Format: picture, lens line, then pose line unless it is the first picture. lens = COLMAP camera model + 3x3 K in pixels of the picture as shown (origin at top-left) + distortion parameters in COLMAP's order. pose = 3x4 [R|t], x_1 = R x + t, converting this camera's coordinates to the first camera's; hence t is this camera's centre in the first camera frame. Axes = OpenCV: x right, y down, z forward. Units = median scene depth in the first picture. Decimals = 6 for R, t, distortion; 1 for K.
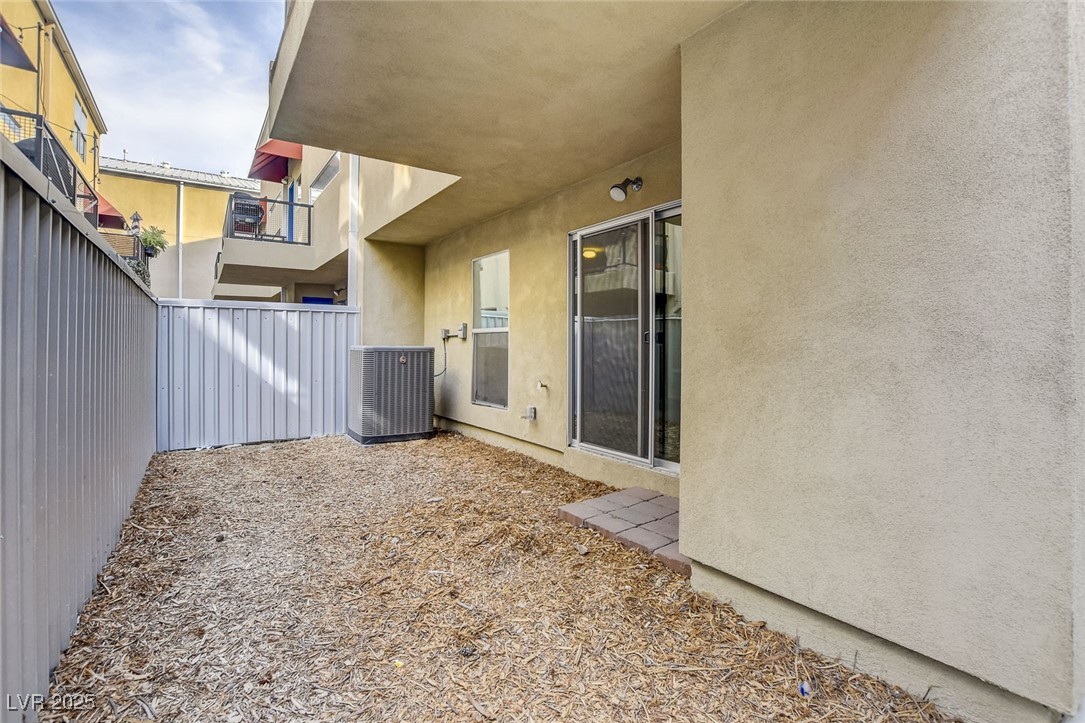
lens RADIAL K [[498.1, 0, 543.3], [0, 498.1, 340.2], [0, 0, 1]] dist [-0.000011, -0.000023]
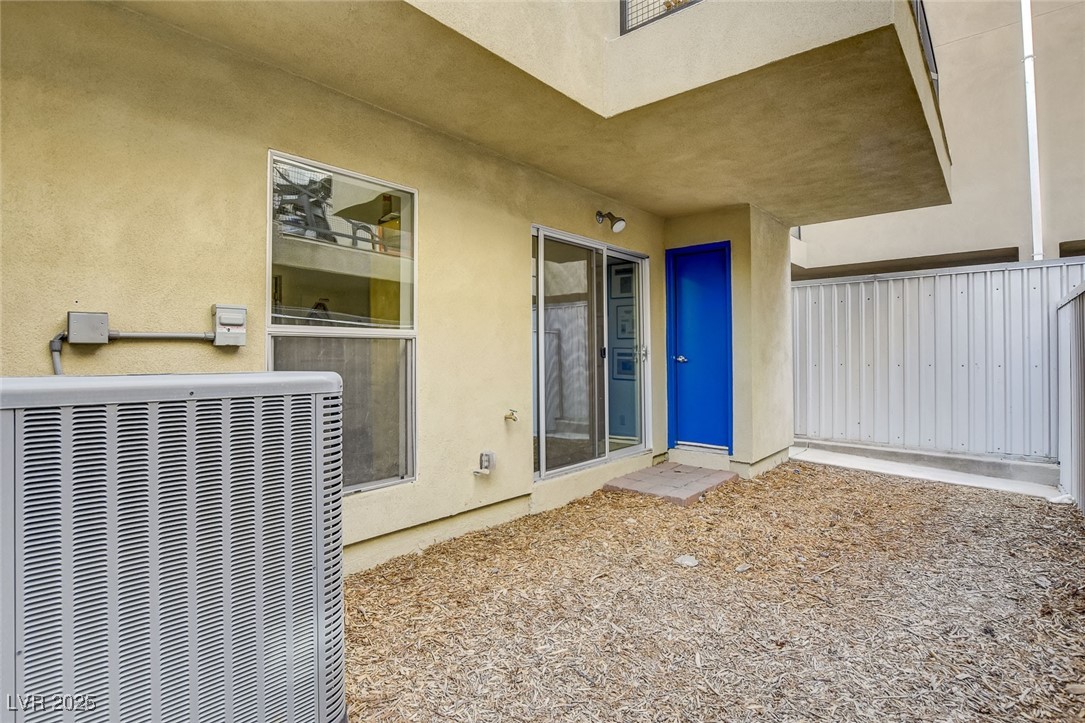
lens RADIAL K [[537.0, 0, 543.6], [0, 537.0, 349.0], [0, 0, 1]] dist [-0.013803, 0.000198]
pose [[-0.242065, 0.003455, 0.970254, -0.480279], [-0.006322, 0.999967, -0.005138, -0.002802], [-0.970240, -0.007378, -0.242035, 0.706046]]
